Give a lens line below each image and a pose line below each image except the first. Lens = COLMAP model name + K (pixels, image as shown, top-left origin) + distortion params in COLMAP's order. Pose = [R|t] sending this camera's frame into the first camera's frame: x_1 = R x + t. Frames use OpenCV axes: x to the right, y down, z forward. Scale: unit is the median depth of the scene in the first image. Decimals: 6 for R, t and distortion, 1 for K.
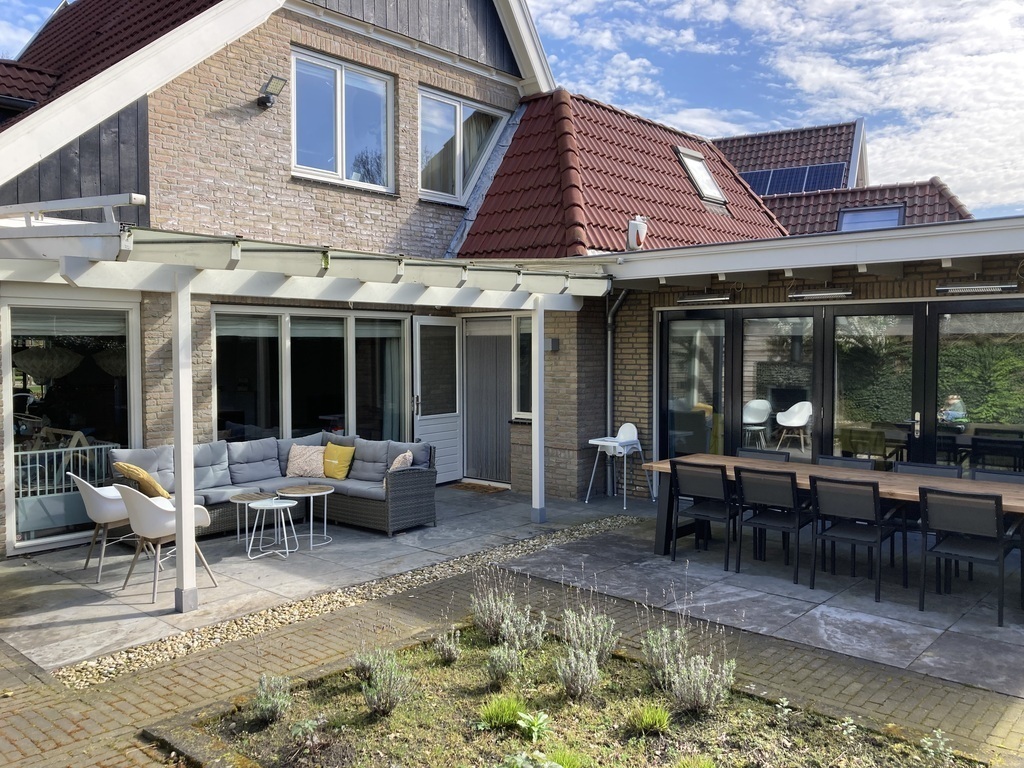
lens RADIAL K [[825.7, 0, 512.0], [0, 825.7, 384.0], [0, 0, 1]] dist [0.104387, -0.282797]
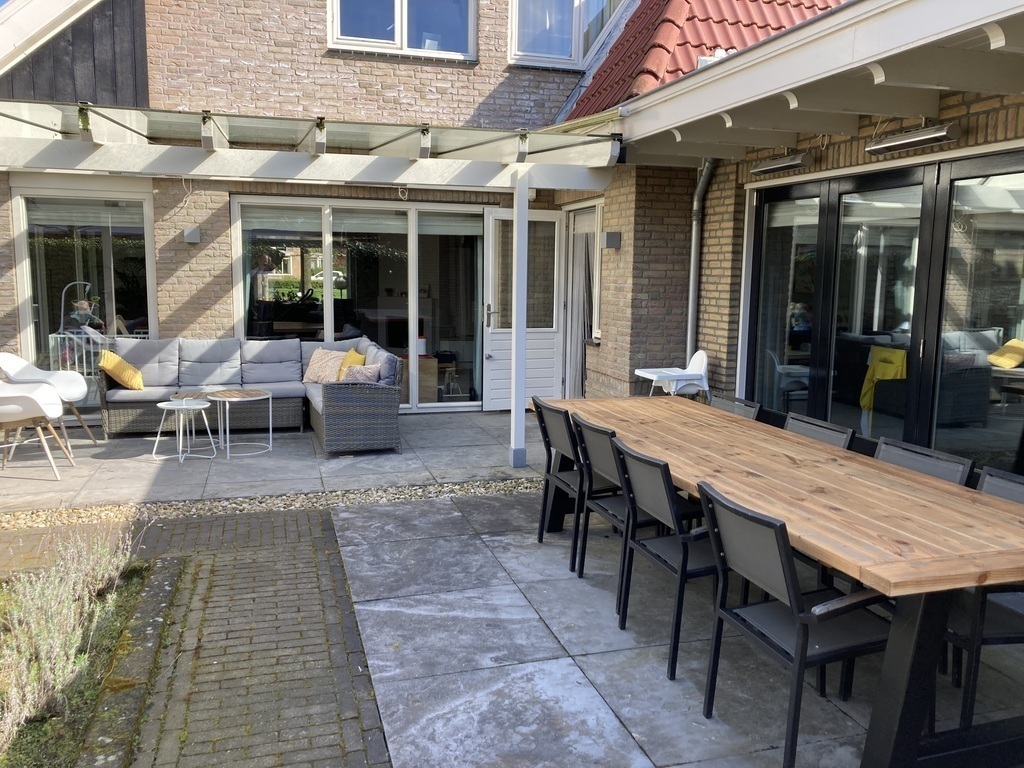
lens RADIAL K [[832.6, 0, 512.0], [0, 832.6, 384.0], [0, 0, 1]] dist [0.008590, -0.003303]
pose [[0.853190, 0.085783, -0.514498, 0.415552], [-0.039156, 0.994134, 0.100821, 0.011070], [0.520129, -0.065874, 0.851544, 0.330391]]
